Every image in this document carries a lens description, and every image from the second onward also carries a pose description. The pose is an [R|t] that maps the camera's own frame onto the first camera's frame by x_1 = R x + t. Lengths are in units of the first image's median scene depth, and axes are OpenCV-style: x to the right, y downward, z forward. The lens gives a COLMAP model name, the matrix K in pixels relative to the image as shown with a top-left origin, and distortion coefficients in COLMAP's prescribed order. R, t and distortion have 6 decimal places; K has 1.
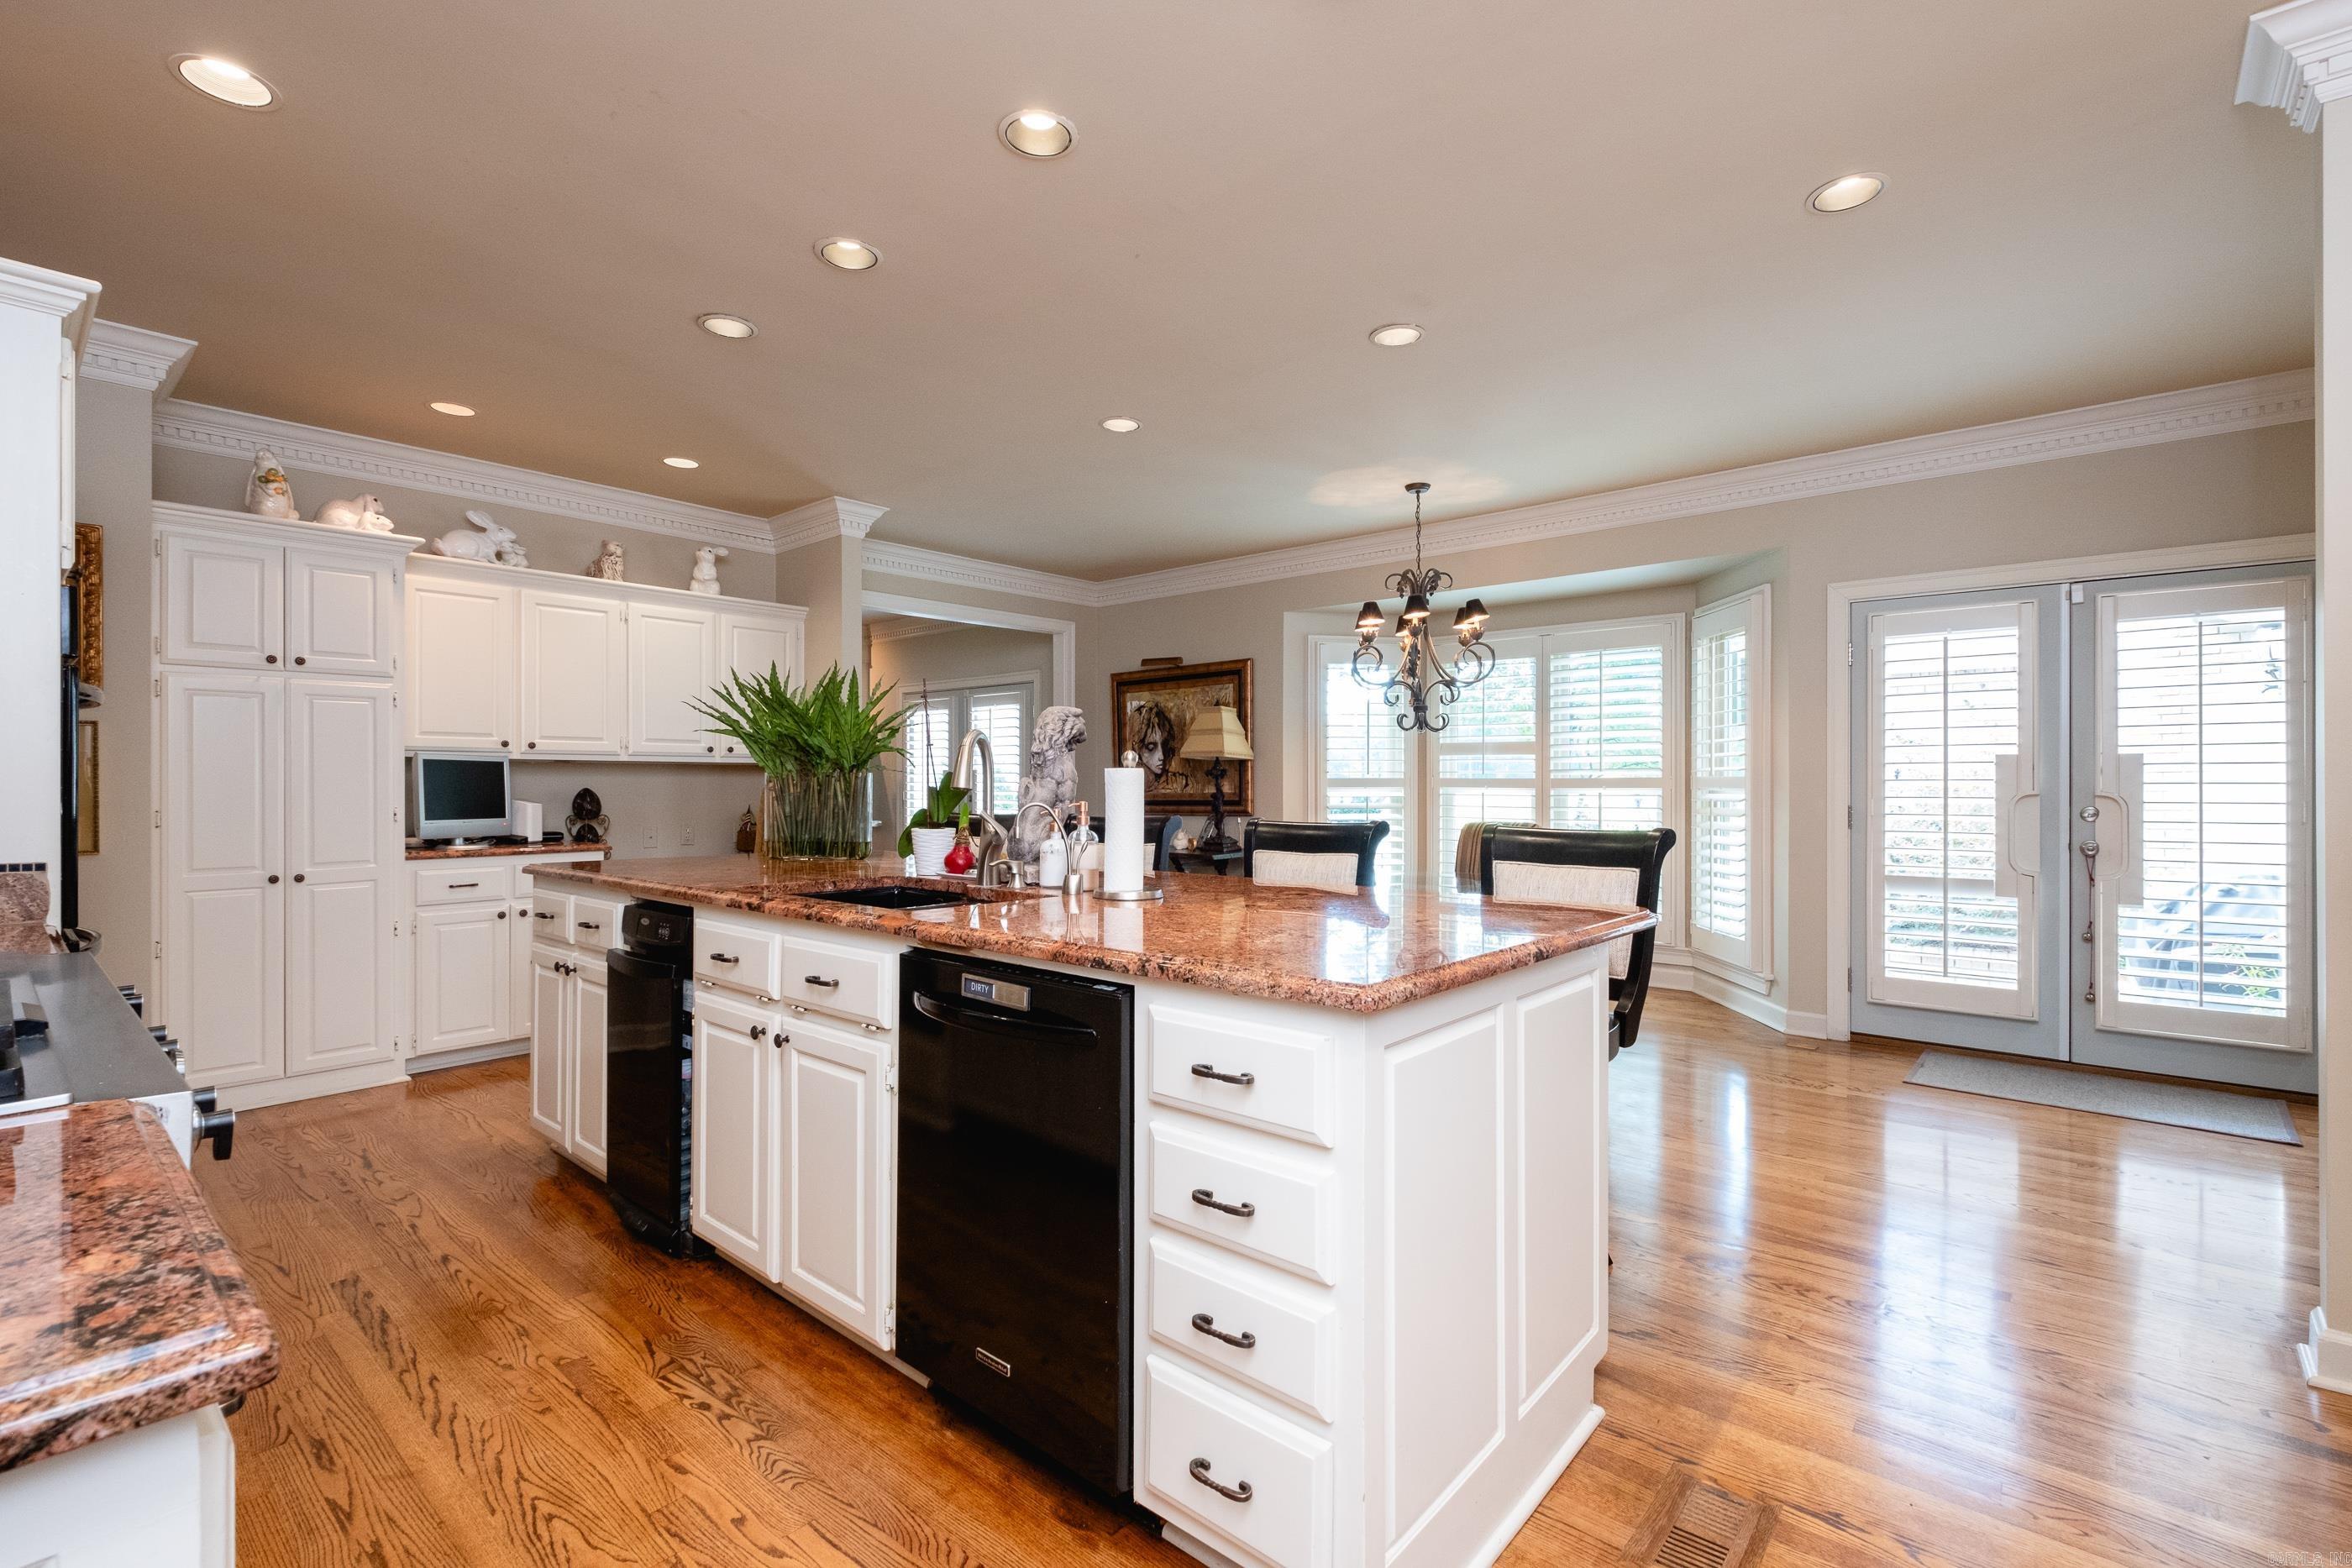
lens RADIAL K [[1047.3, 0, 1177.5], [0, 1047.3, 787.1], [0, 0, 1]] dist [0.000368, -0.000846]
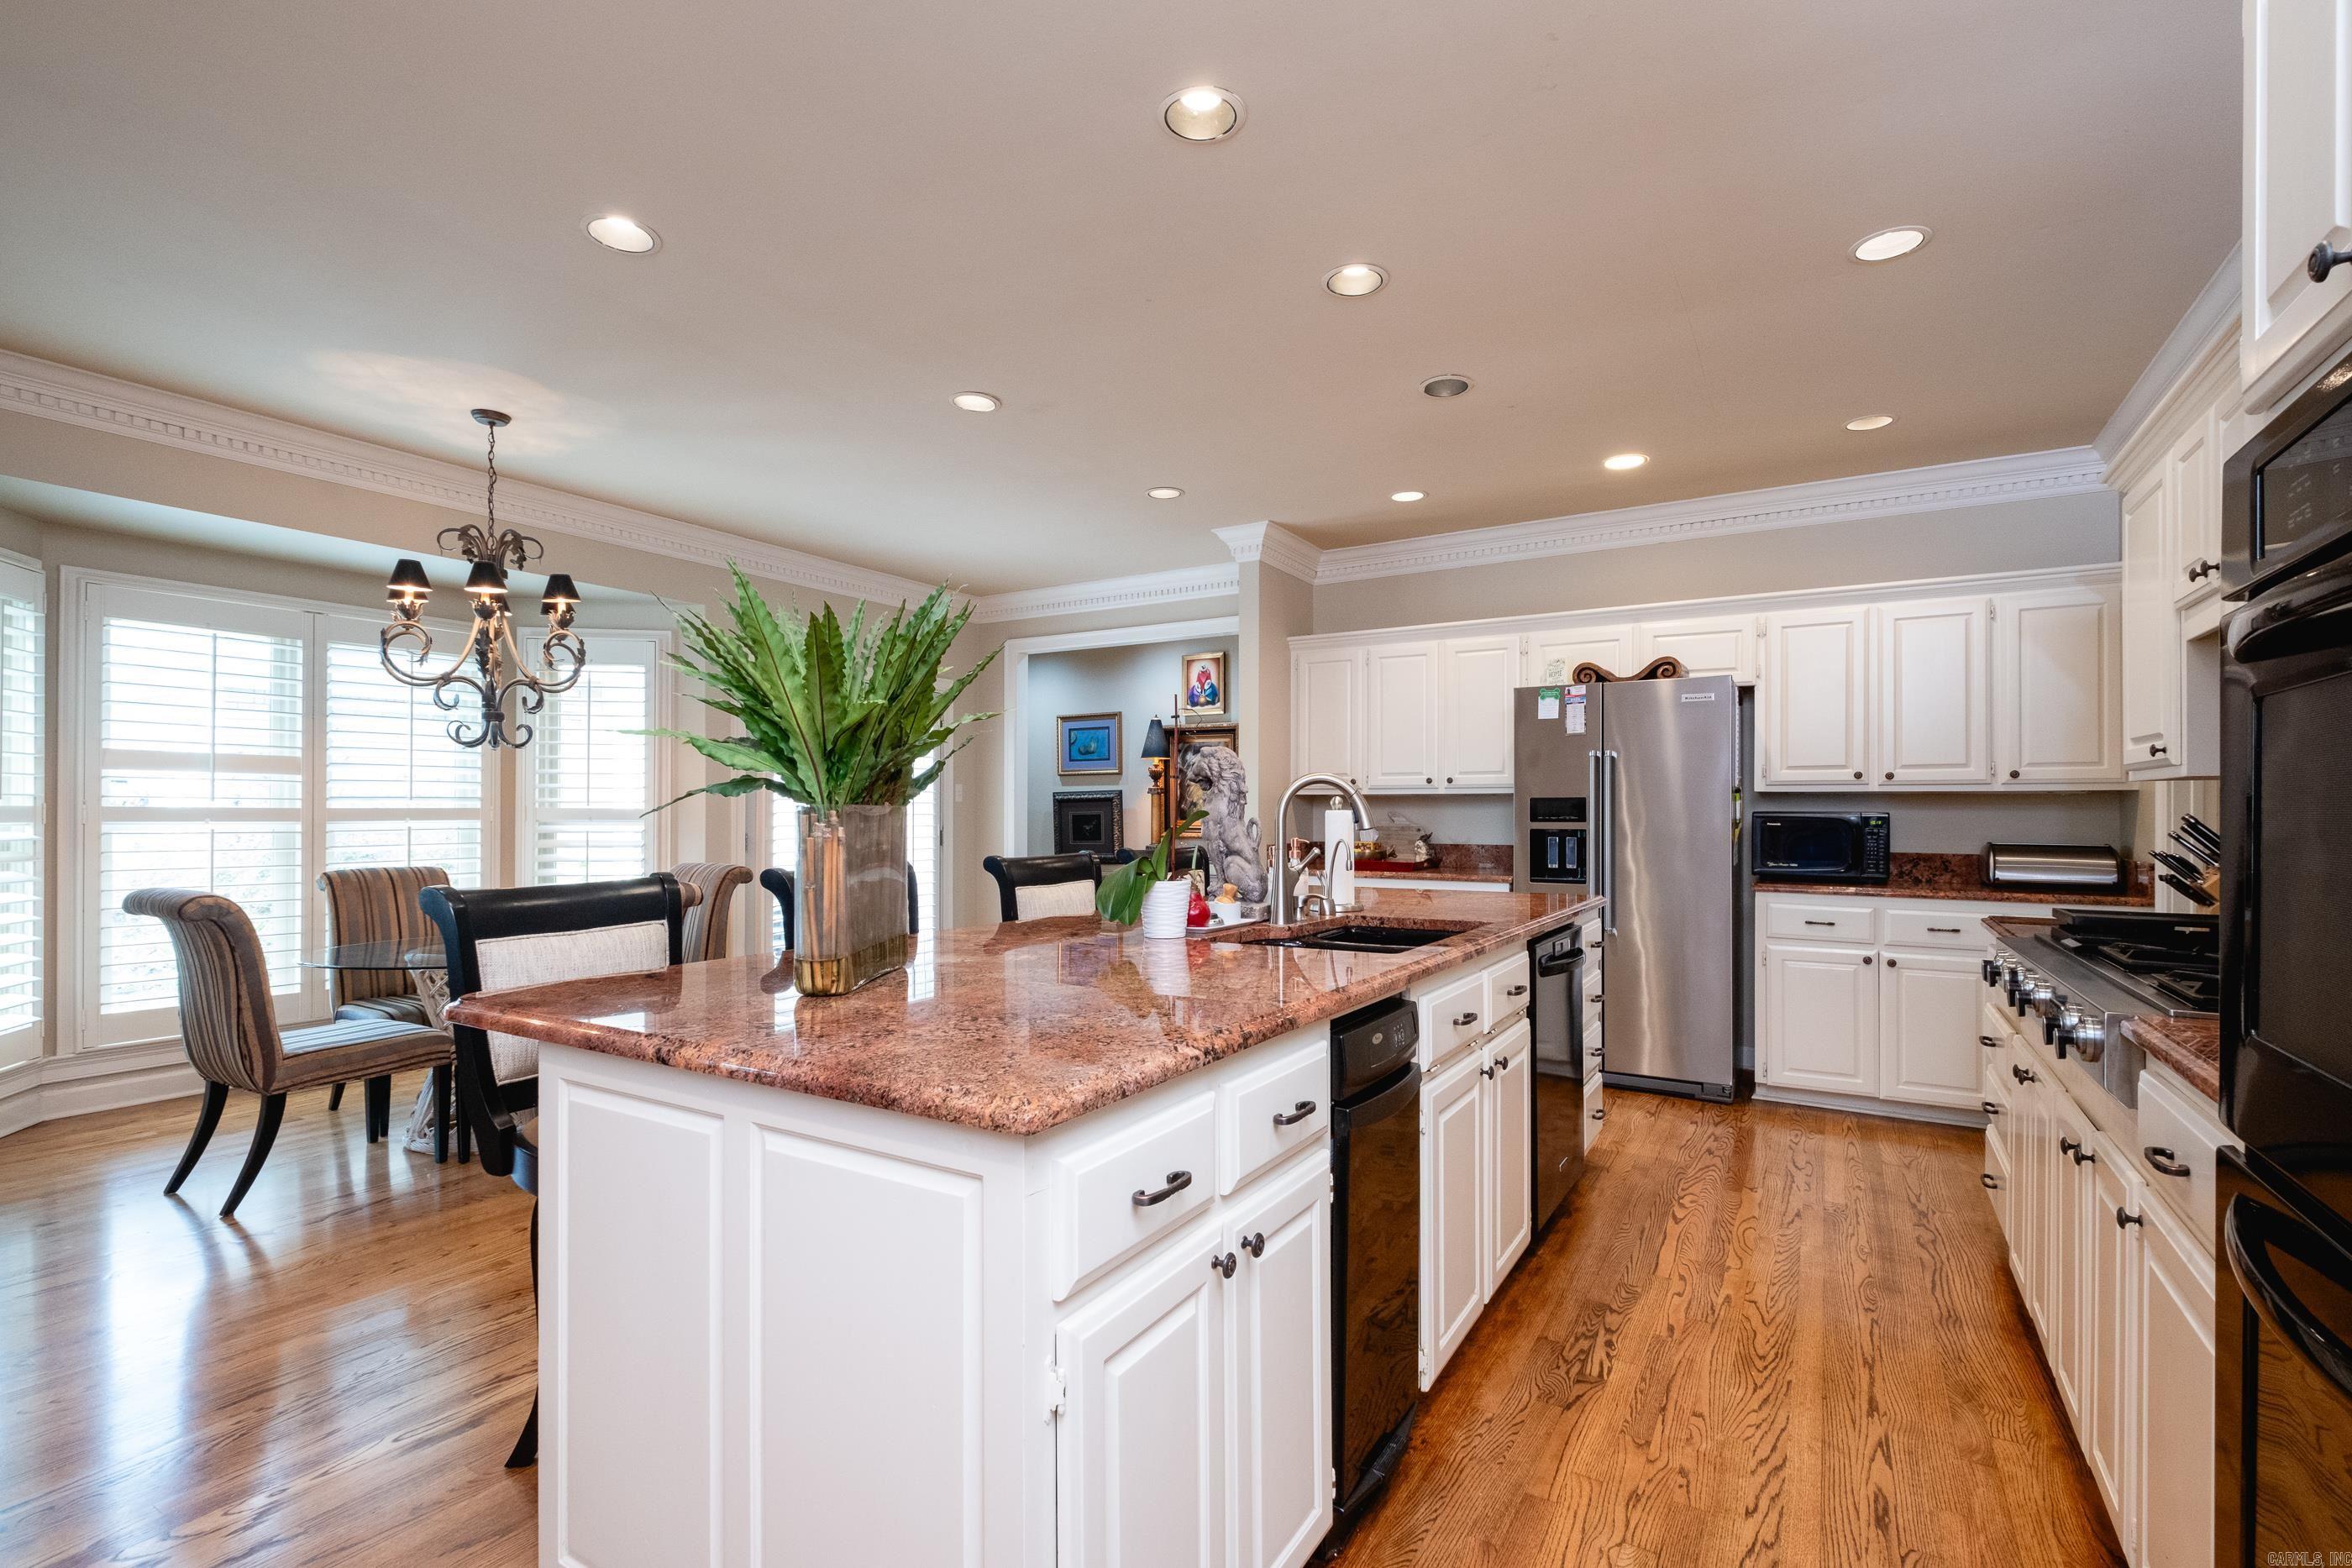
lens RADIAL K [[1053.7, 0, 1180.7], [0, 1053.7, 808.8], [0, 0, 1]] dist [-0.001859, -0.000774]
pose [[-0.162712, -0.000535, 0.986674, -0.808620], [0.001047, 0.999999, 0.000714, -0.013438], [-0.986673, 0.001150, -0.162711, 0.868420]]
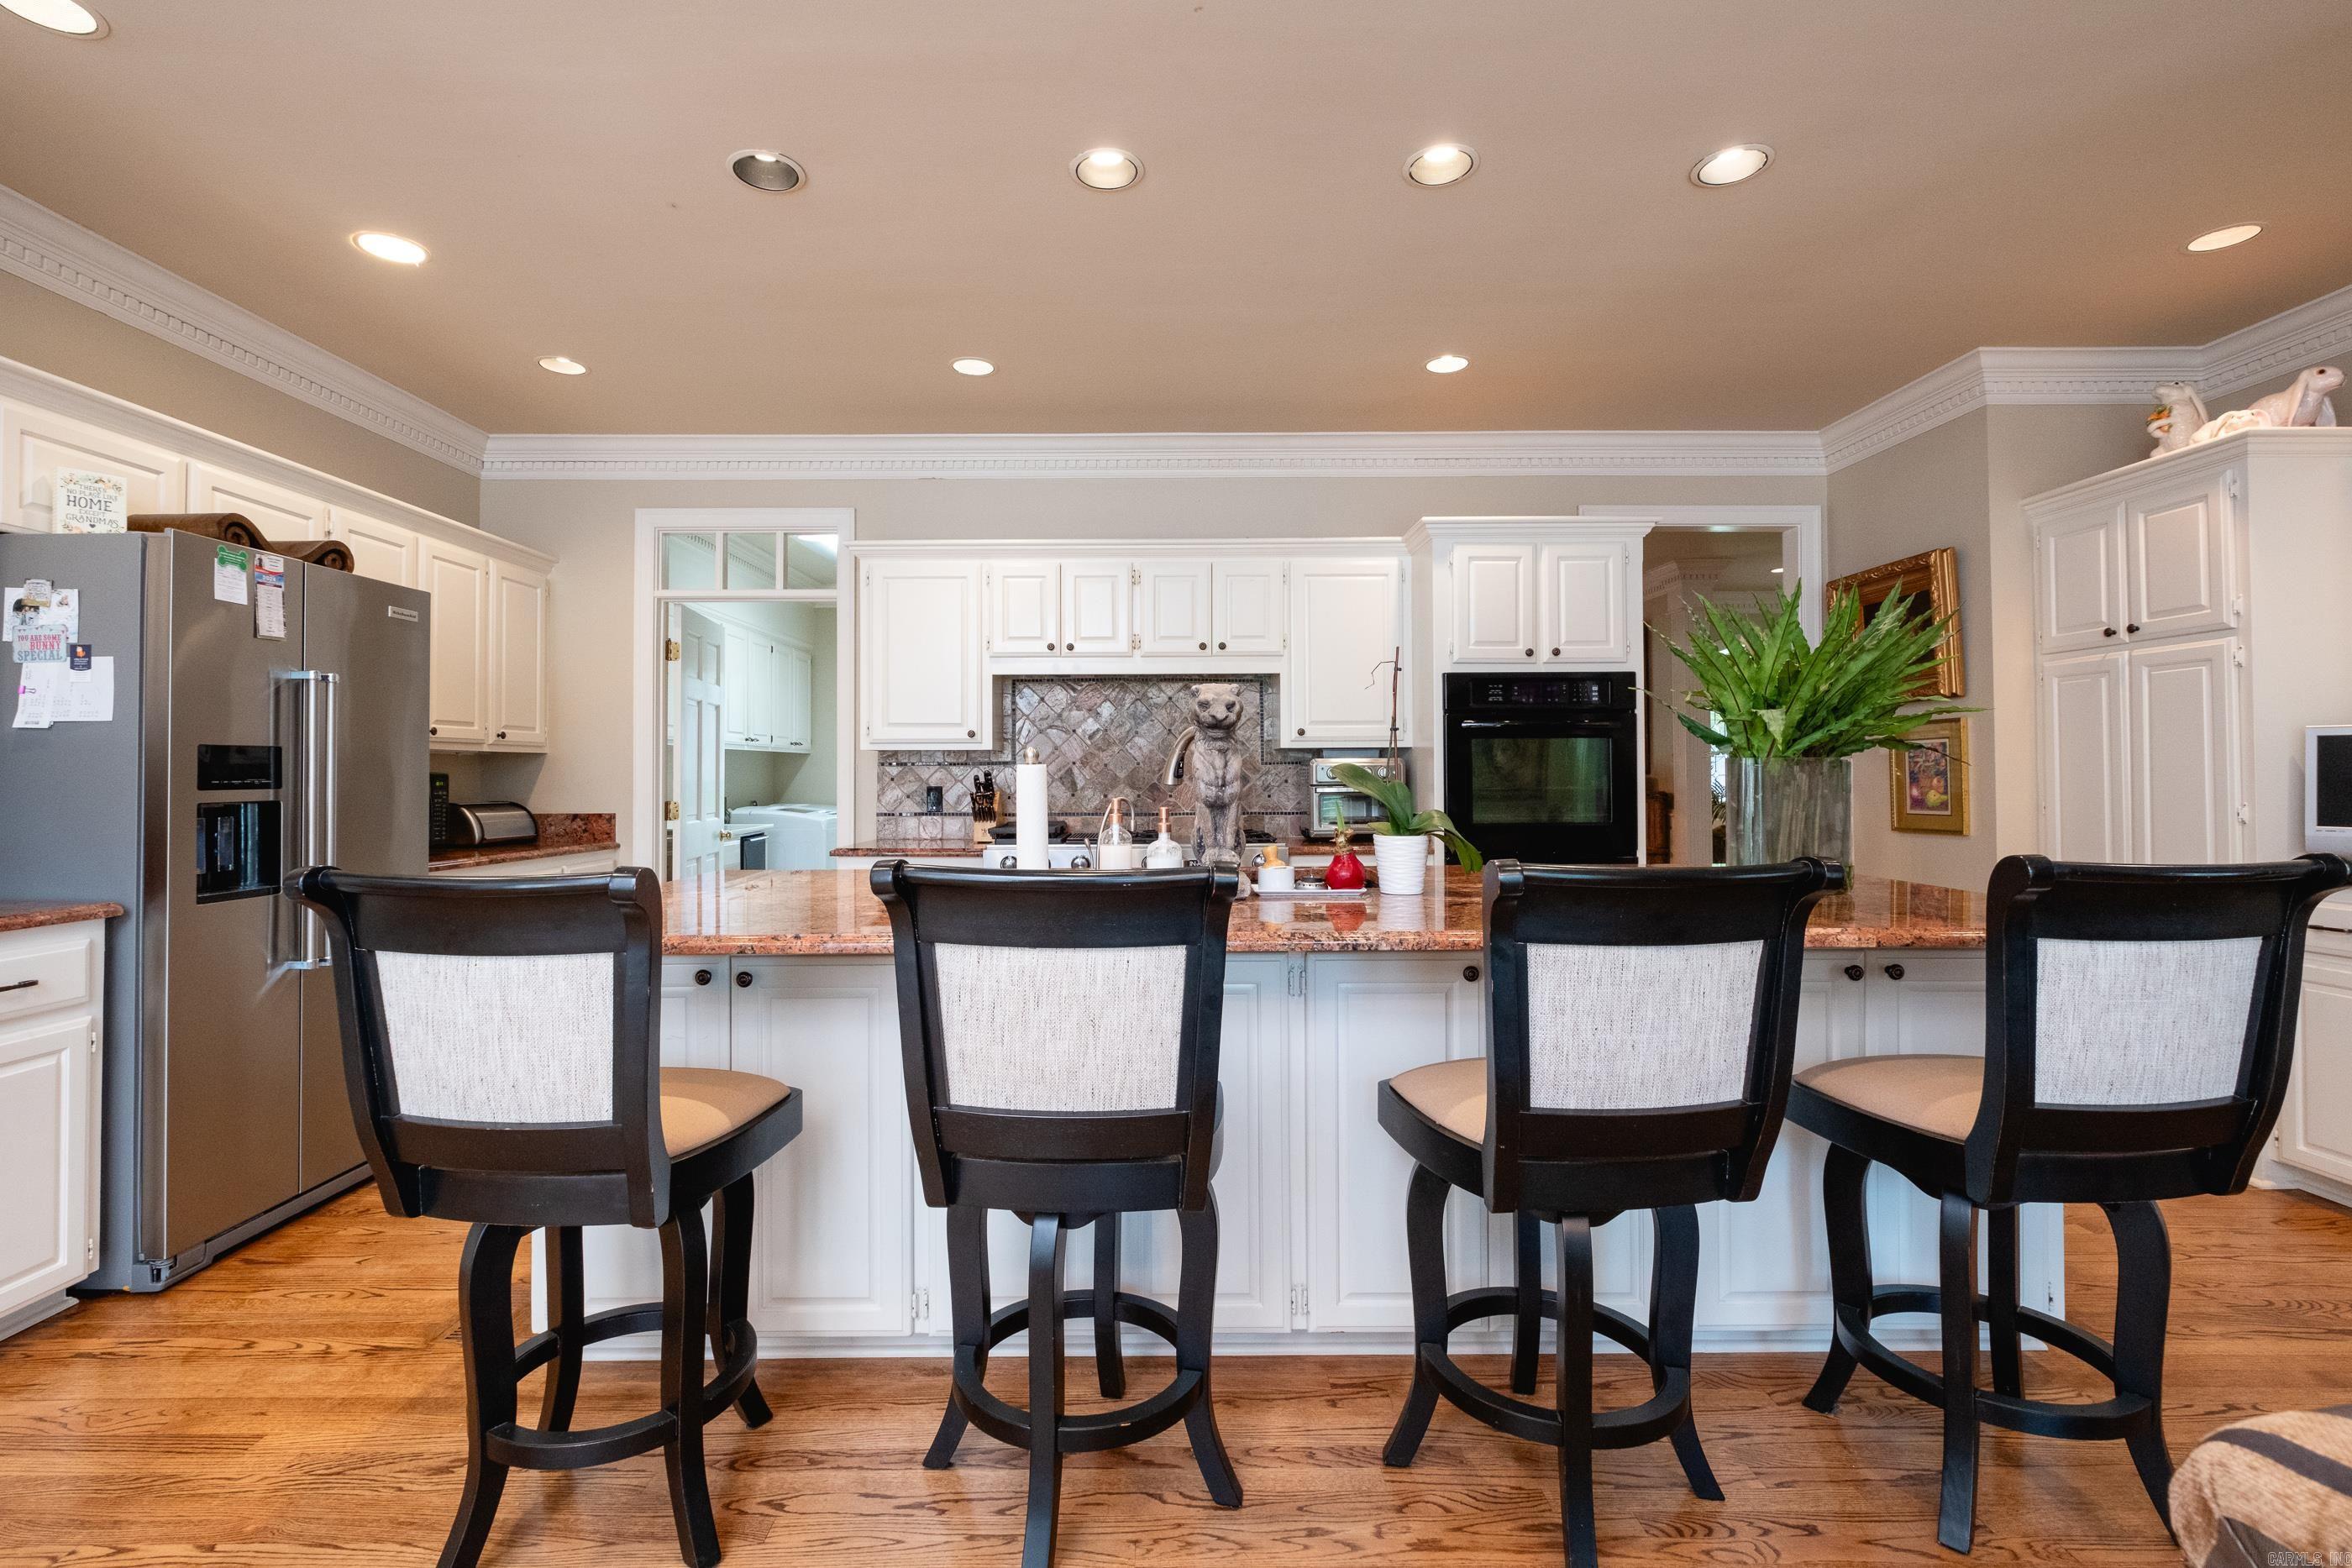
lens RADIAL K [[1059.5, 0, 1152.2], [0, 1059.5, 743.5], [0, 0, 1]] dist [0.001098, -0.000048]
pose [[-0.758900, -0.016019, -0.651010, 0.334294], [0.002863, 0.999606, -0.027934, -0.005321], [0.651201, -0.023063, -0.758555, 1.153451]]
